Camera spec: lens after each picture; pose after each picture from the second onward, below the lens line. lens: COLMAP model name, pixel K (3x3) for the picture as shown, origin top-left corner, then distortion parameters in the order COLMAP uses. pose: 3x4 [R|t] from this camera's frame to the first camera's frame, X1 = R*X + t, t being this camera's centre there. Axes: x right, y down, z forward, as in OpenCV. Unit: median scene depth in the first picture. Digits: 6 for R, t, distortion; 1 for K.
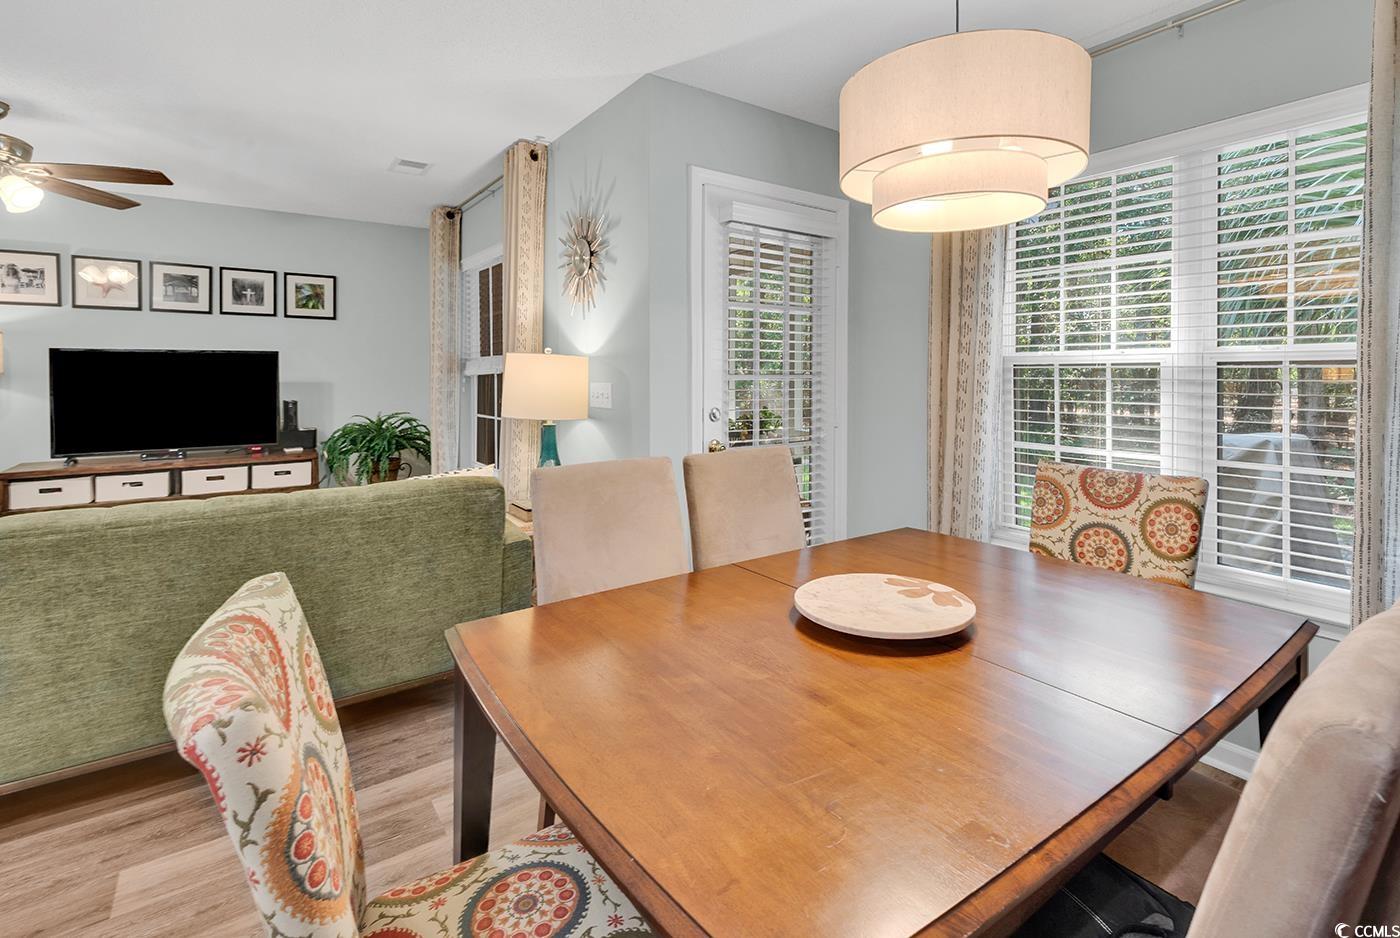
lens RADIAL K [[646.7, 0, 717.9], [0, 646.7, 383.7], [0, 0, 1]] dist [-0.000072, 0.000072]
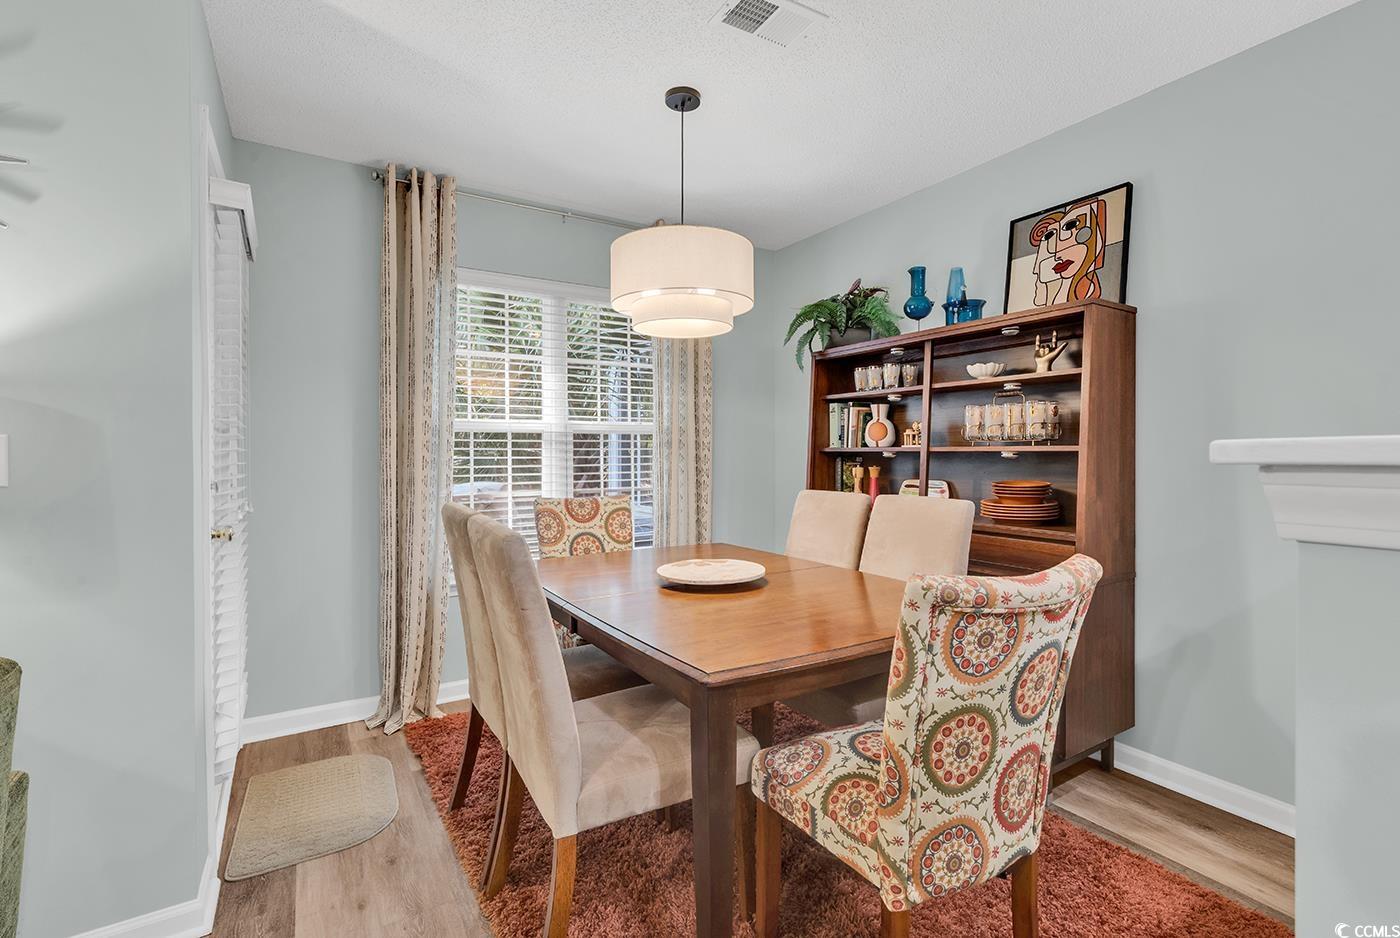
lens RADIAL K [[631.4, 0, 705.9], [0, 631.4, 453.3], [0, 0, 1]] dist [0.002184, 0.000042]
pose [[0.070984, -0.001852, 0.997476, -0.439271], [0.020286, 0.999794, 0.000412, 0.017344], [-0.997271, 0.020206, 0.071007, 0.305312]]
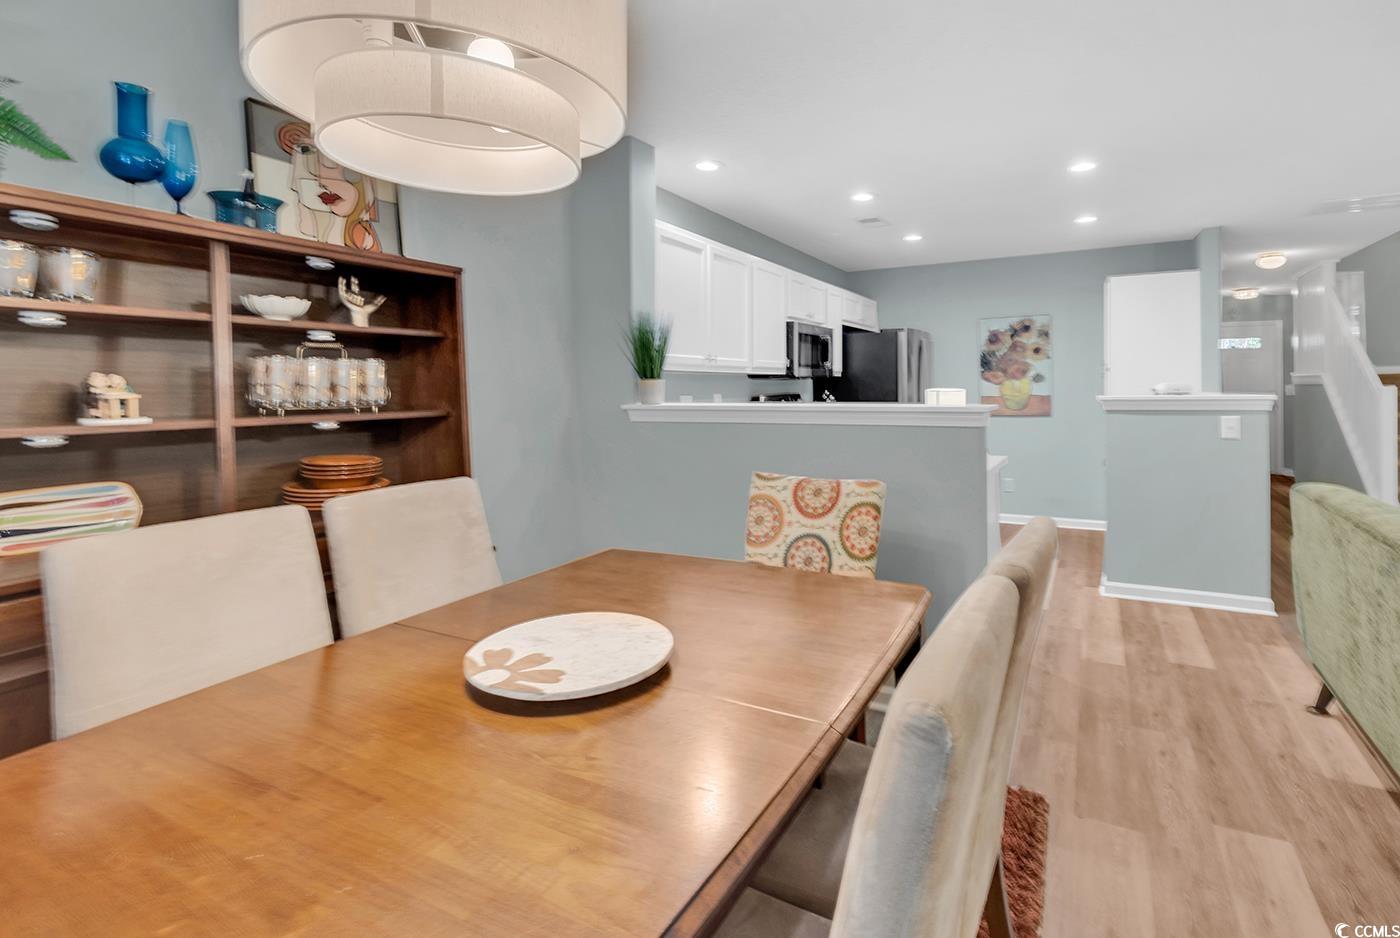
lens RADIAL K [[656.4, 0, 768.5], [0, 656.4, 391.3], [0, 0, 1]] dist [0.001879, 0.005695]
pose [[-0.890082, 0.014128, -0.455581, 0.138410], [0.004630, 0.999748, 0.021957, -0.010694], [0.455777, 0.017434, -0.889923, 0.648274]]
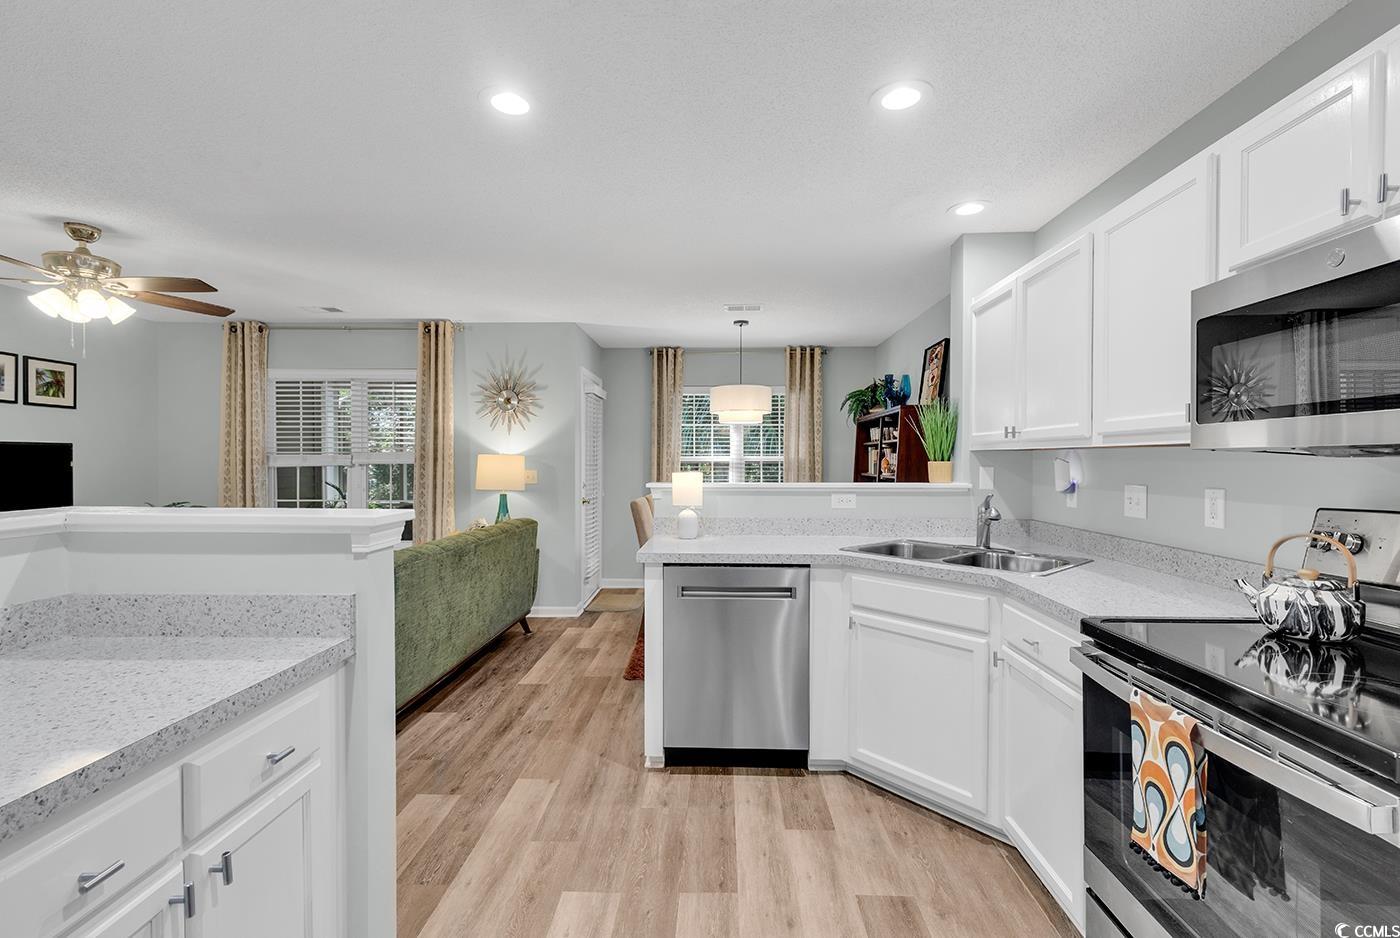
lens RADIAL K [[619.9, 0, 708.7], [0, 619.9, 467.9], [0, 0, 1]] dist [0.002680, 0.000336]
pose [[0.609546, -0.007951, 0.792711, -0.934517], [0.011321, 0.999935, 0.001325, -0.003702], [-0.792670, 0.008167, 0.609597, -0.369872]]
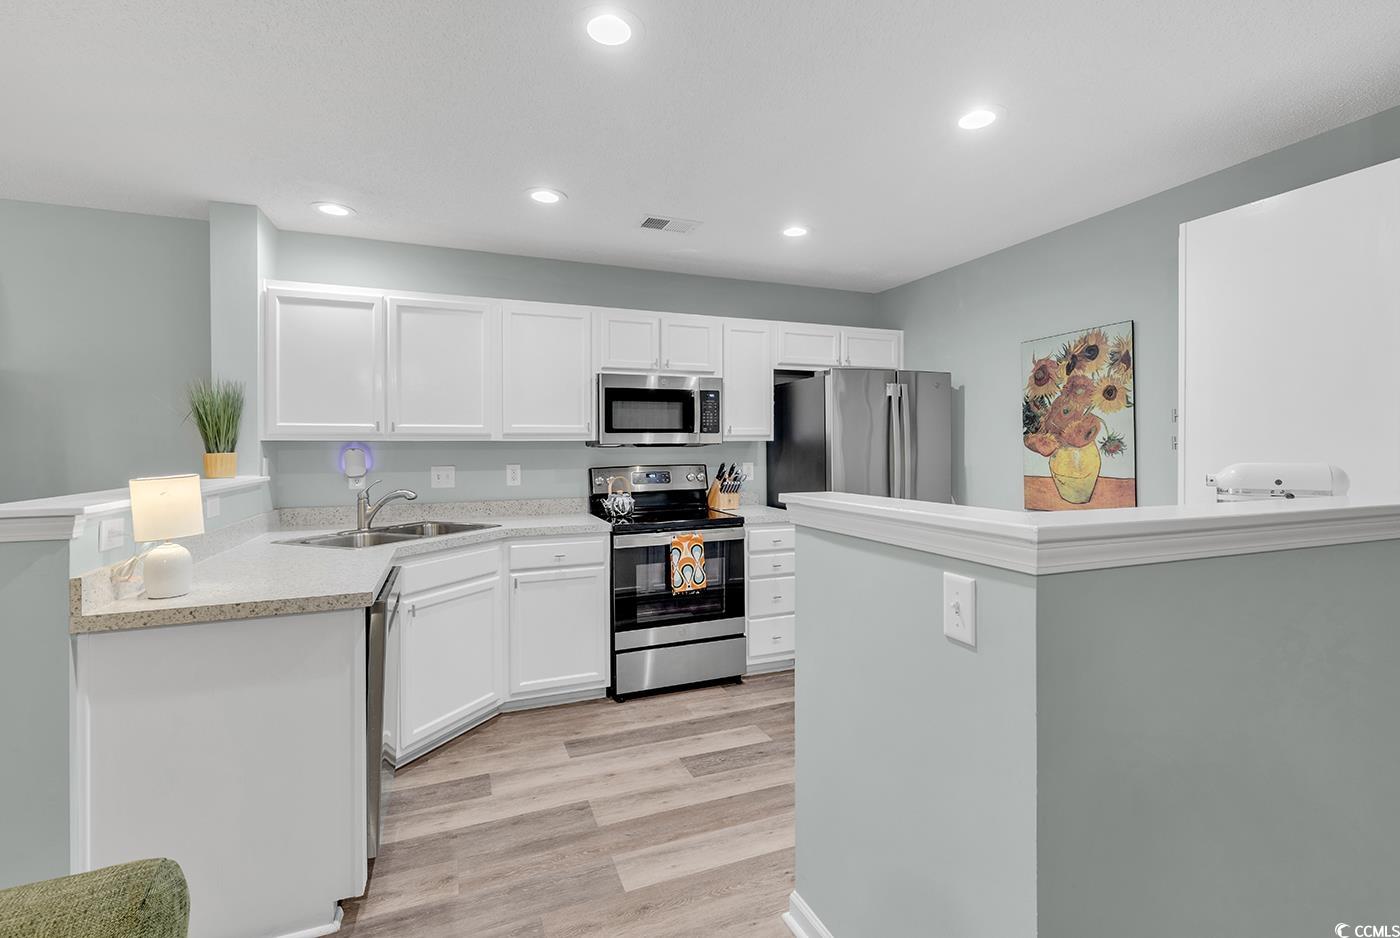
lens RADIAL K [[631.4, 0, 705.9], [0, 631.4, 453.3], [0, 0, 1]] dist [0.002184, 0.000042]
pose [[-0.969183, 0.004192, 0.246305, -0.805295], [0.010843, 0.999612, 0.025655, -0.020041], [-0.246102, 0.027535, -0.968853, 0.443080]]
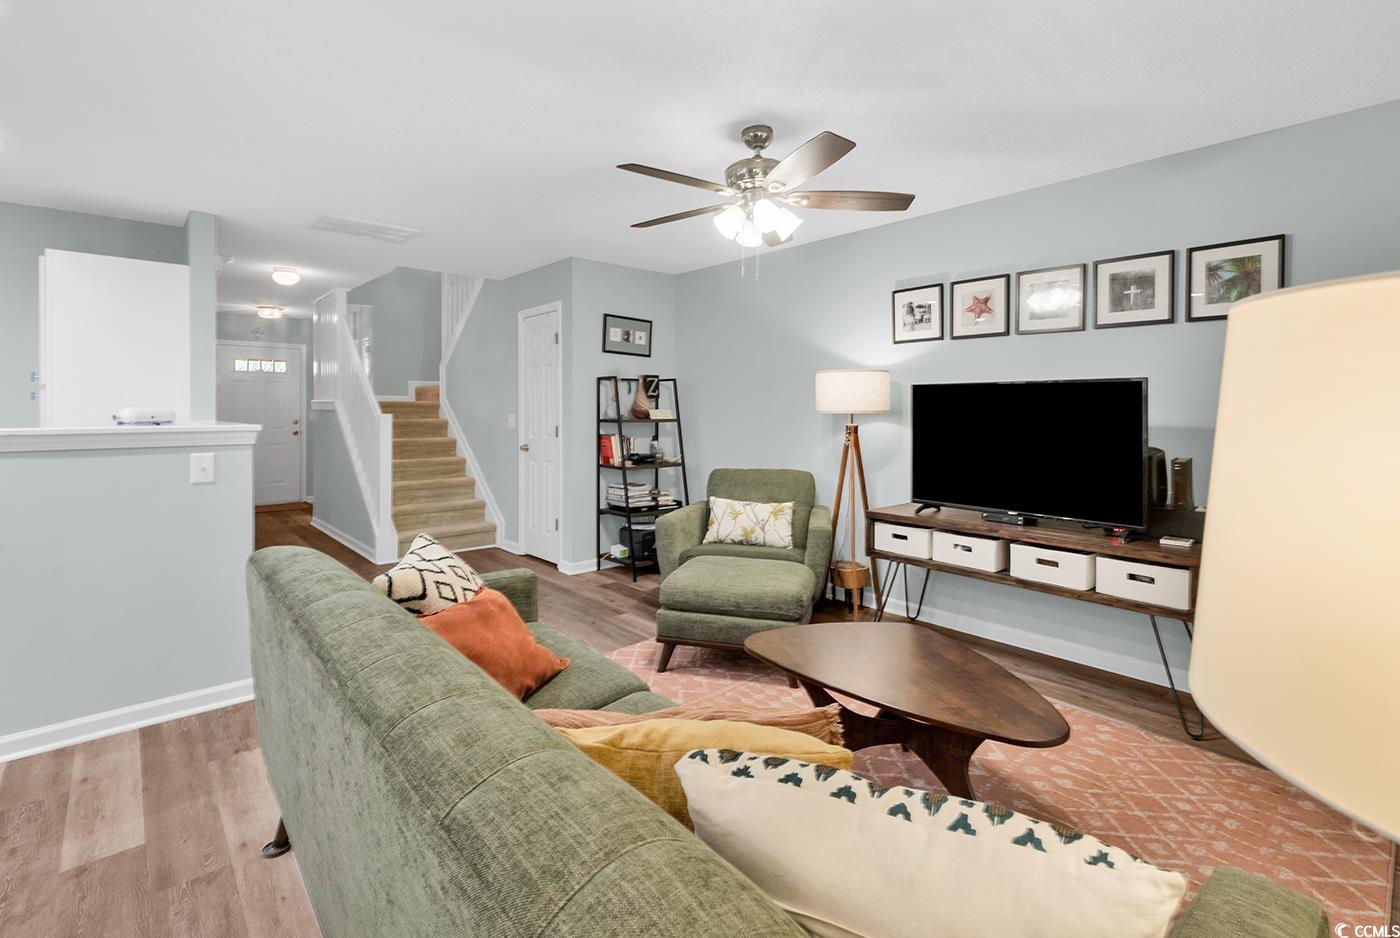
lens RADIAL K [[642.7, 0, 703.1], [0, 642.7, 417.1], [0, 0, 1]] dist [-0.000385, -0.000304]
pose [[0.092311, 0.015116, -0.995615, -0.127250], [-0.022655, 0.999658, 0.013077, -0.012824], [0.995472, 0.021349, 0.092622, 0.587333]]
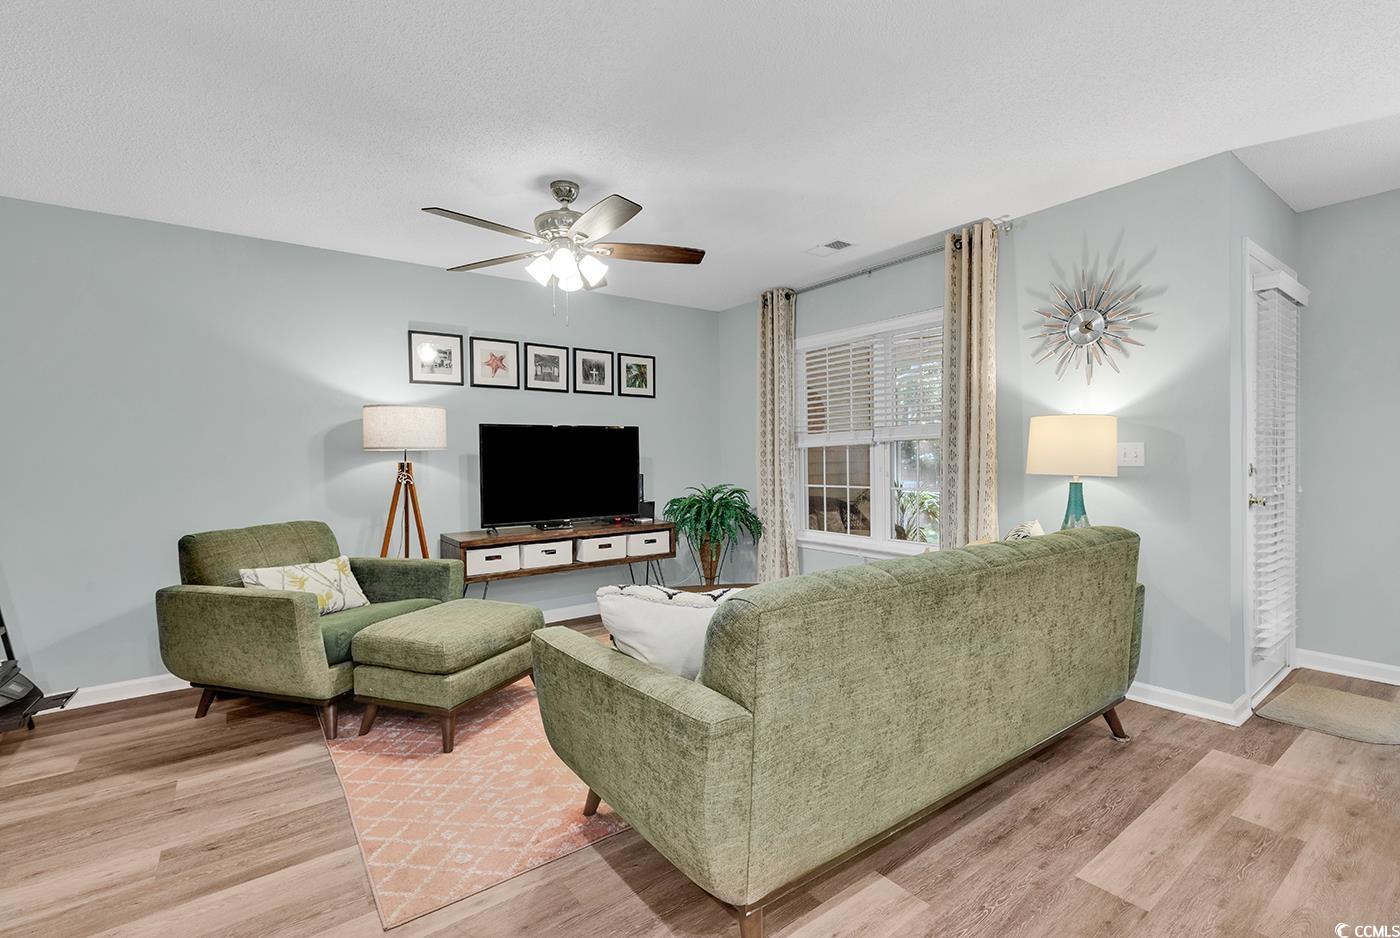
lens RADIAL K [[626.5, 0, 705.5], [0, 626.5, 469.6], [0, 0, 1]] dist [0.002251, 0.000055]
pose [[0.999885, -0.014661, 0.003969, -0.641463], [0.014662, 0.999893, -0.000087, 0.024131], [-0.003967, 0.000145, 0.999992, -0.026898]]
